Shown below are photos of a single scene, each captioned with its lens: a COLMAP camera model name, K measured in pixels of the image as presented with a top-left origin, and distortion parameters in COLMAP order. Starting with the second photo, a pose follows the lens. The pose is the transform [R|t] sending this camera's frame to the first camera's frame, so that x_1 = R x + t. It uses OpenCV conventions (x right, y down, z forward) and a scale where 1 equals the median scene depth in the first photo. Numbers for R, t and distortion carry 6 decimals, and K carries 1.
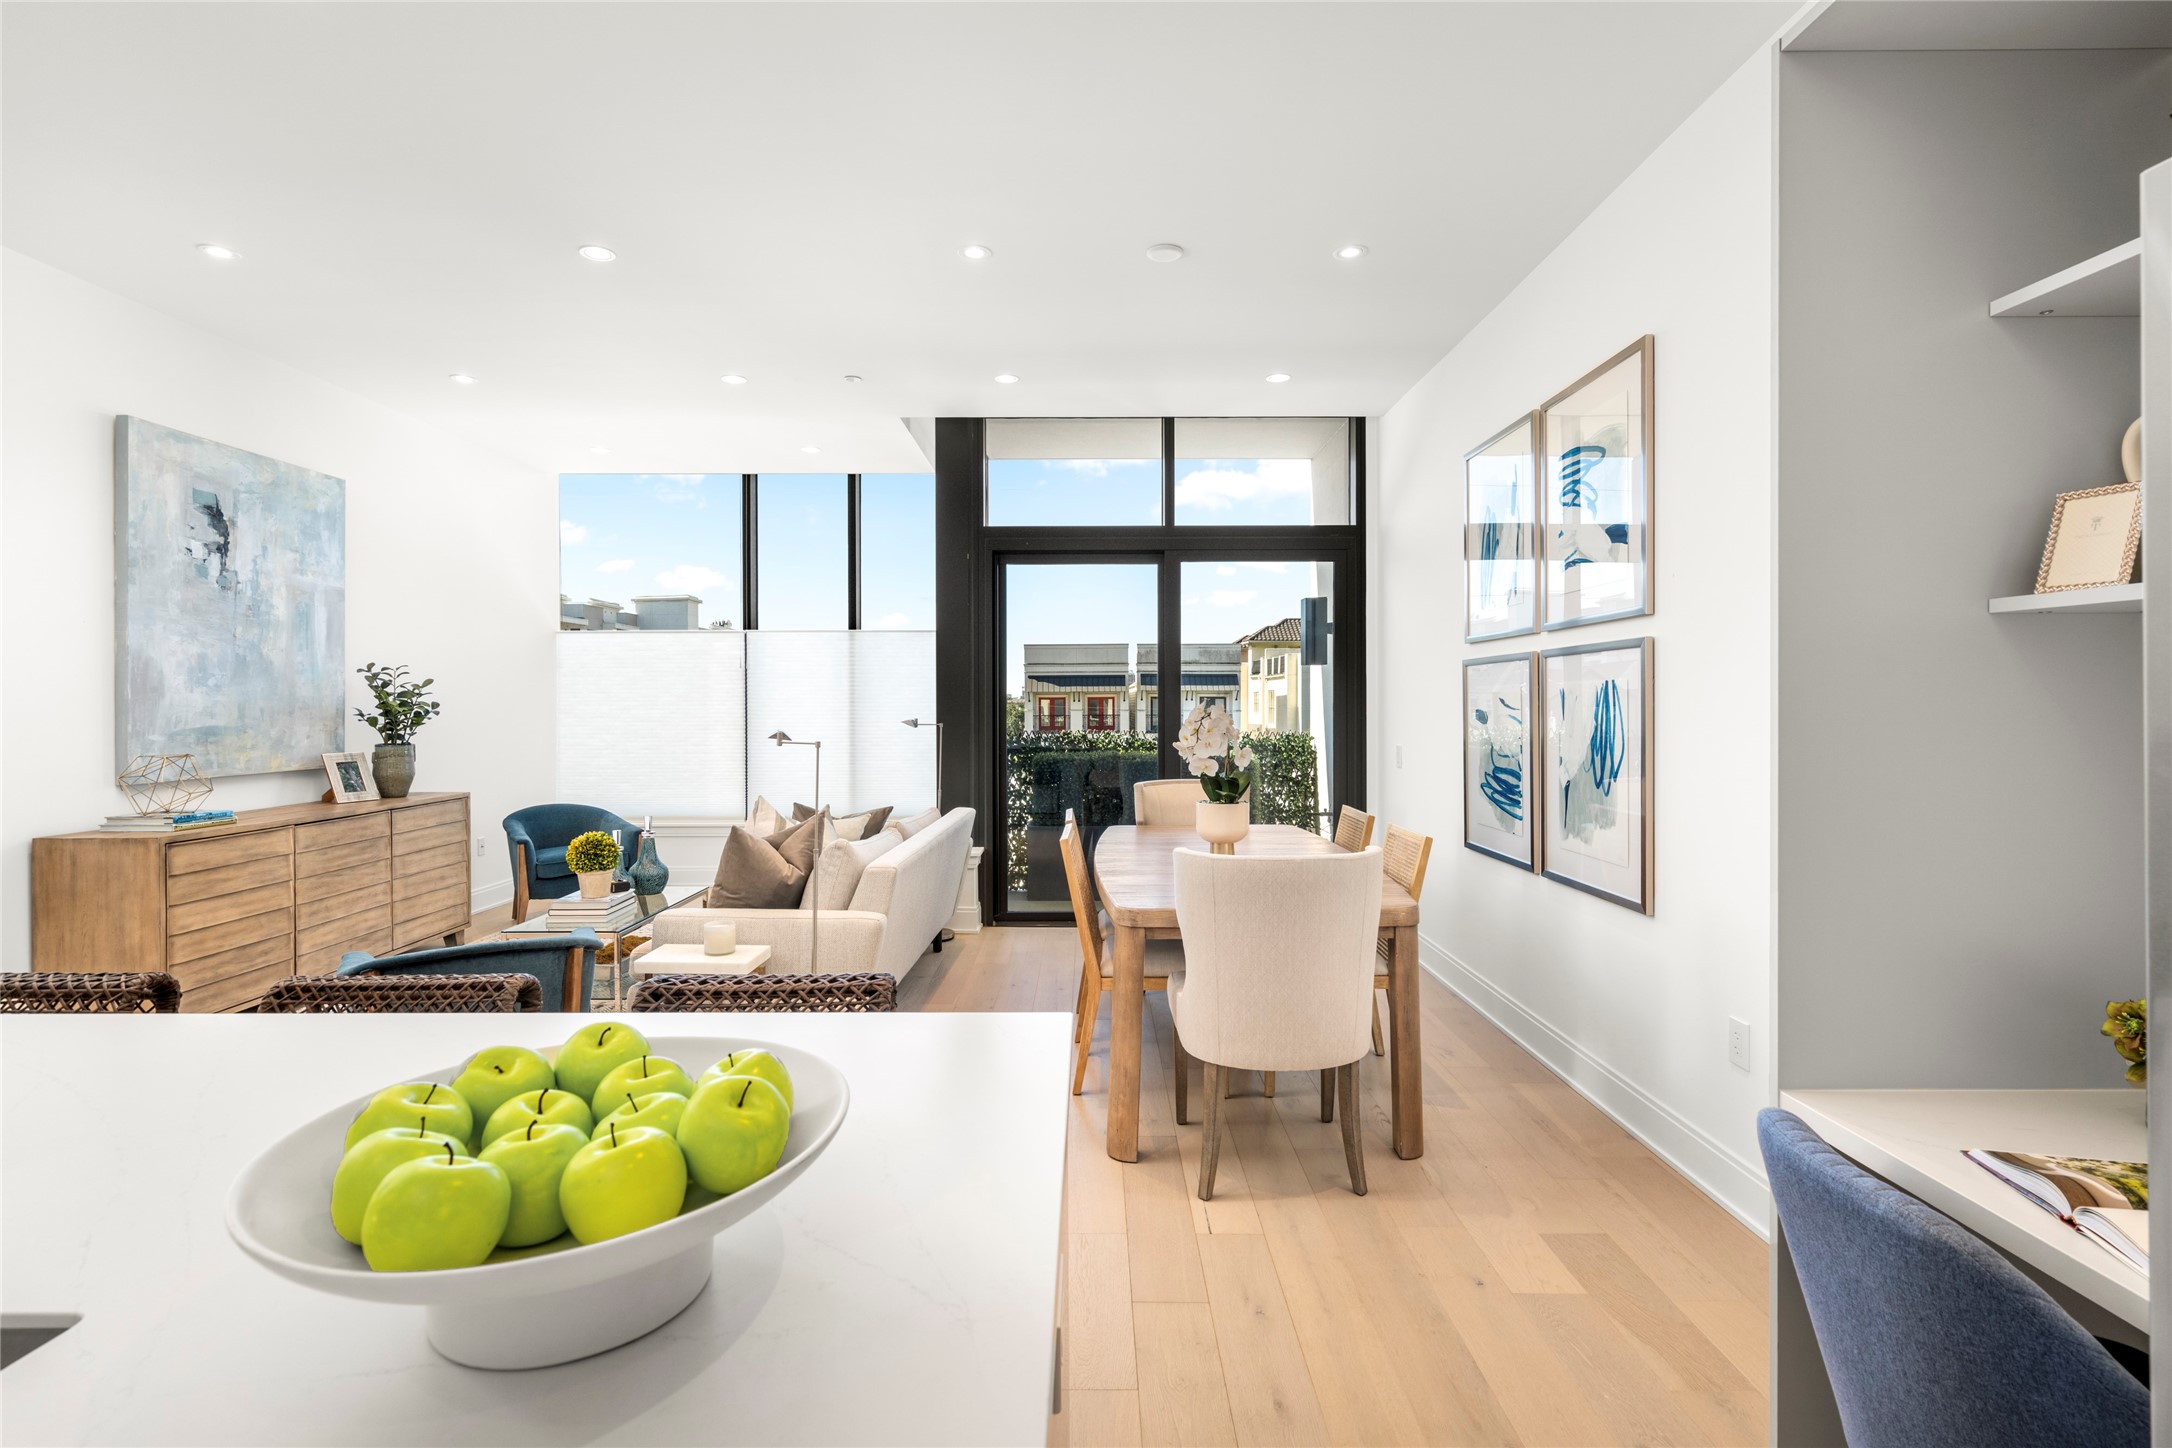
lens RADIAL K [[1023.6, 0, 1088.3], [0, 1023.6, 710.6], [0, 0, 1]] dist [0.000259, 0.001170]
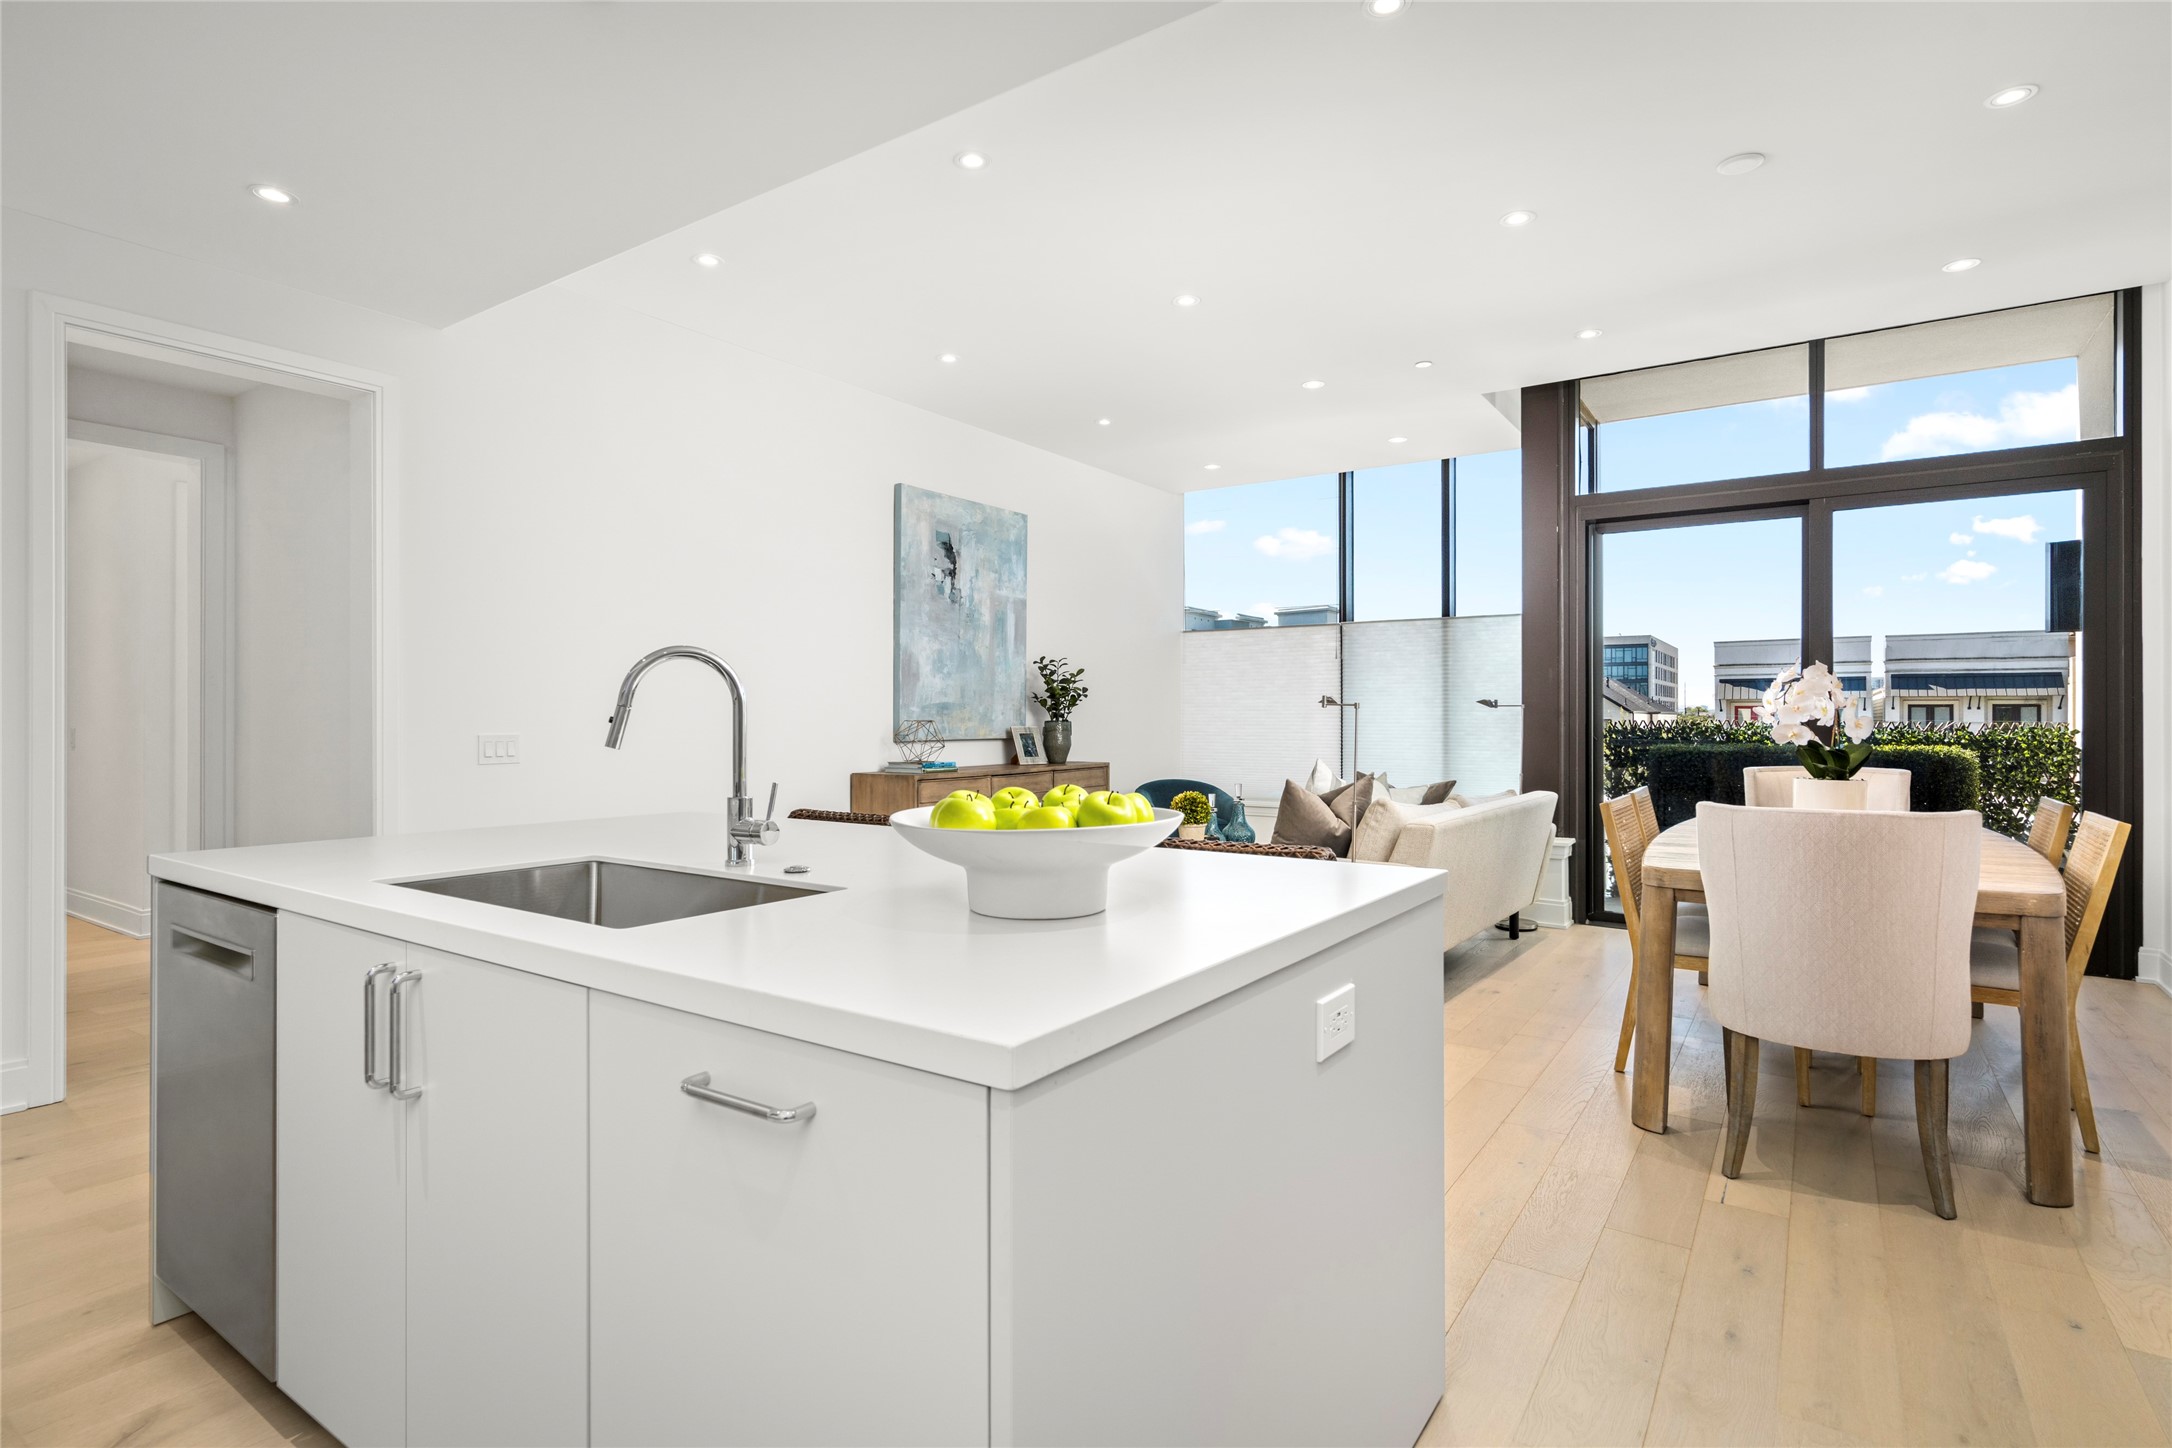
lens RADIAL K [[1080.3, 0, 1075.3], [0, 1080.3, 716.7], [0, 0, 1]] dist [-0.000404, -0.000002]
pose [[0.823377, 0.002609, -0.567489, 0.098335], [-0.006146, 0.999972, -0.004319, 0.035387], [0.567462, 0.007044, 0.823370, -0.084147]]
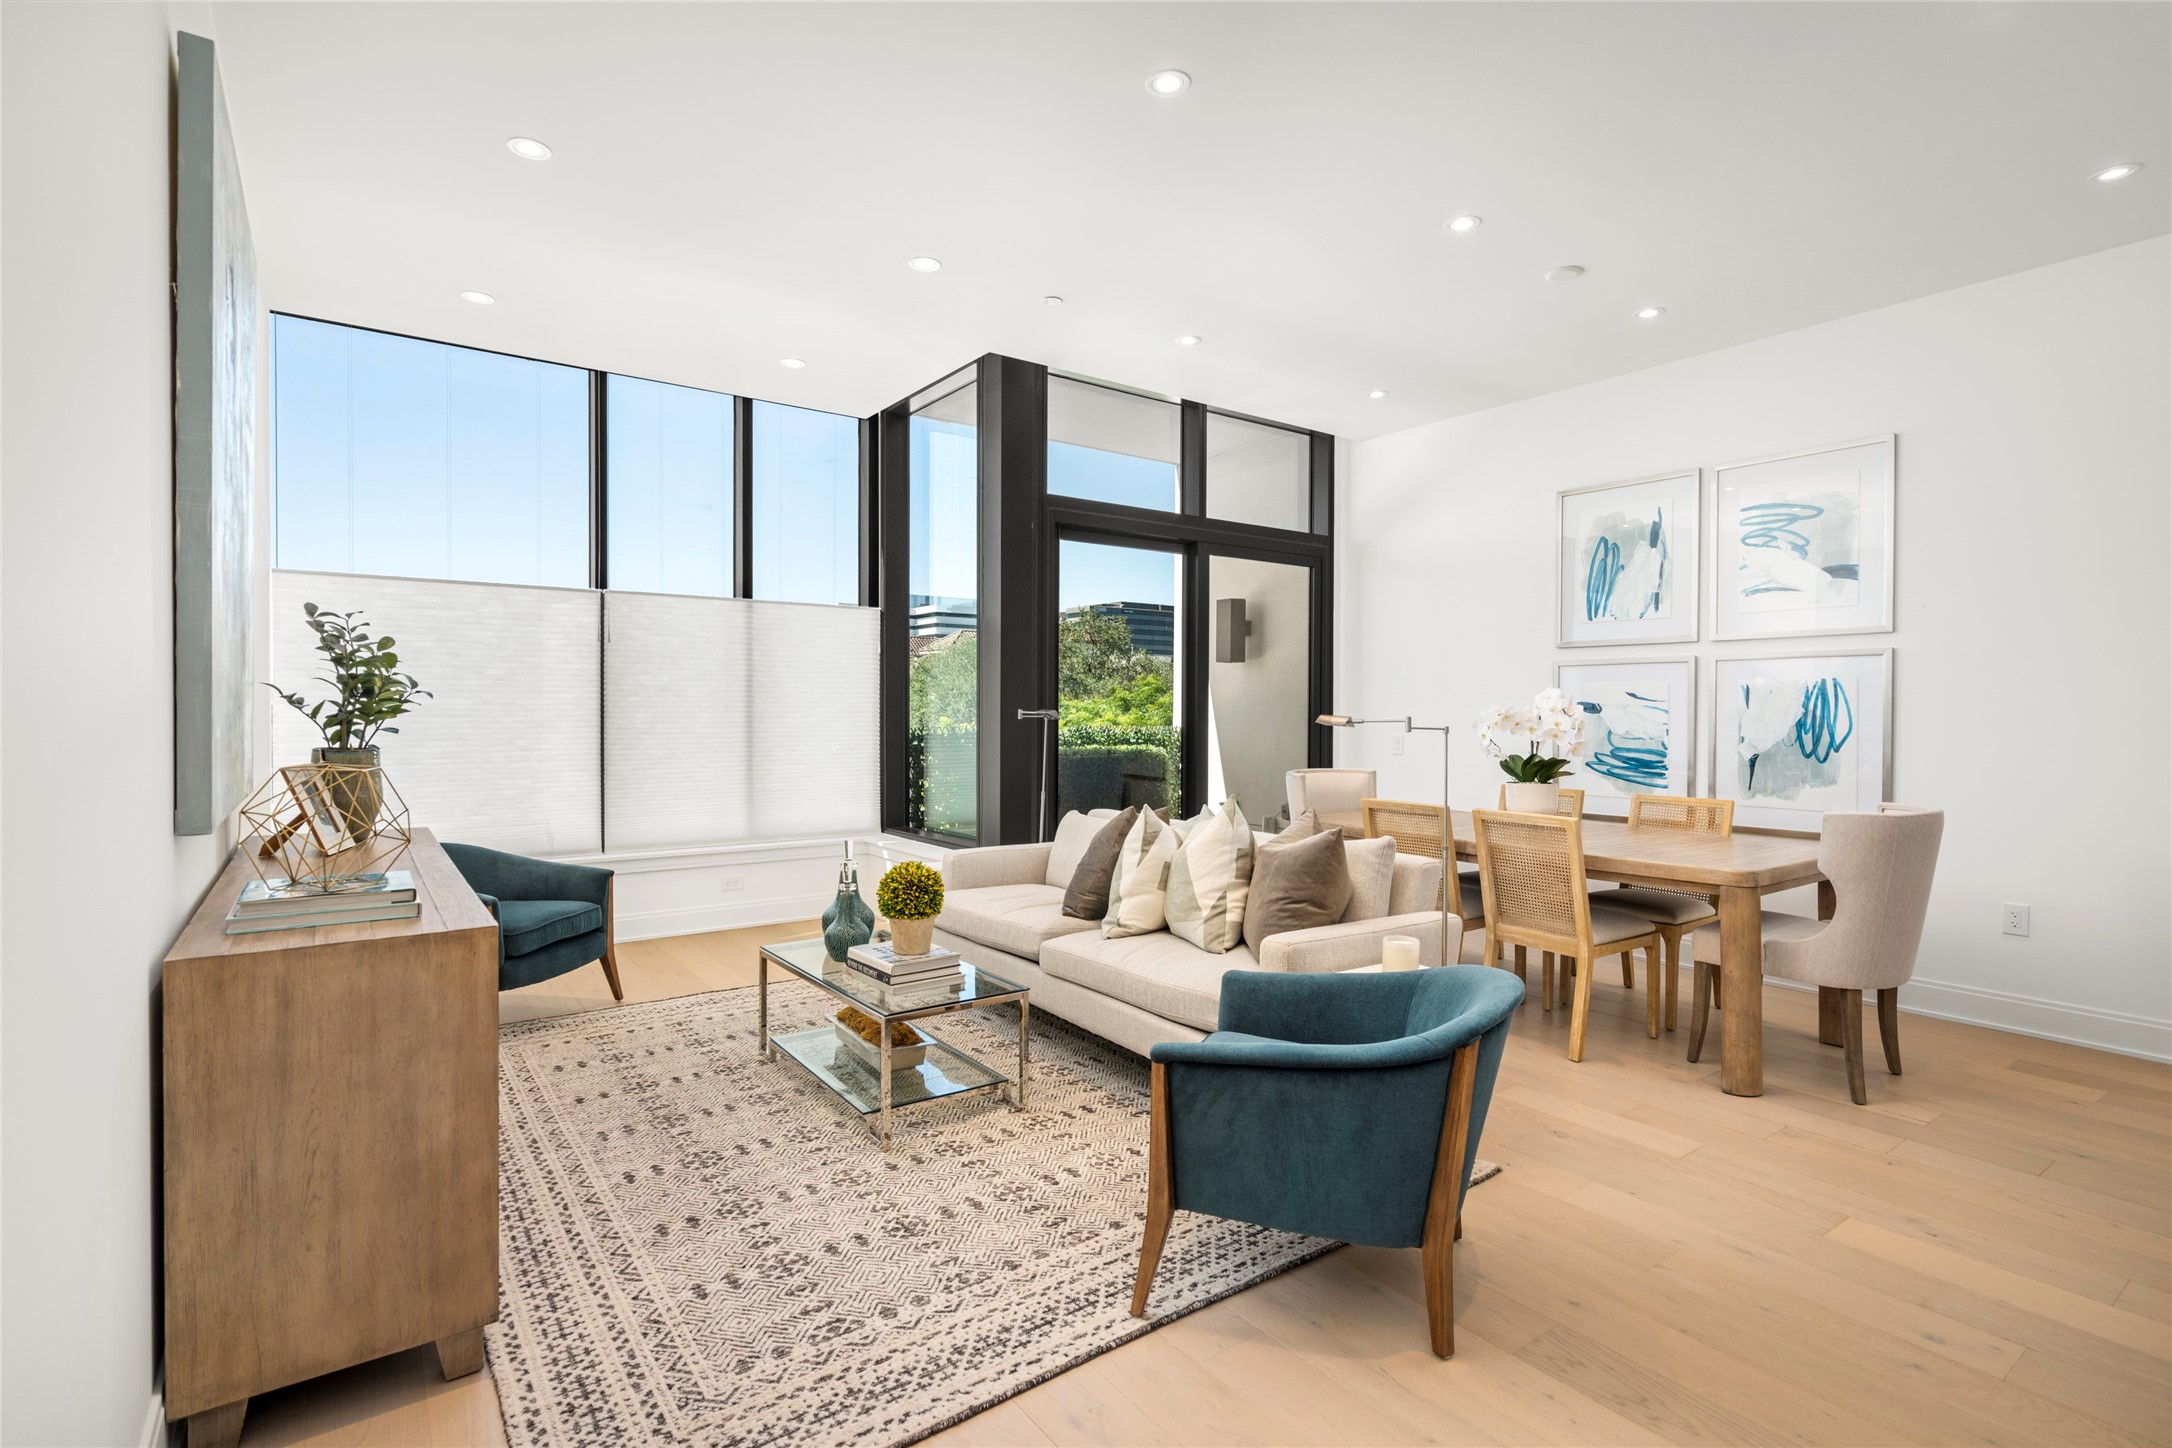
lens RADIAL K [[1032.9, 0, 1086.0], [0, 1032.9, 724.0], [0, 0, 1]] dist [0.000441, 0.000712]
pose [[0.807027, -0.003204, 0.590506, -0.725457], [-0.002293, 0.999961, 0.008559, 0.014145], [-0.590510, -0.008262, 0.806988, 0.308998]]
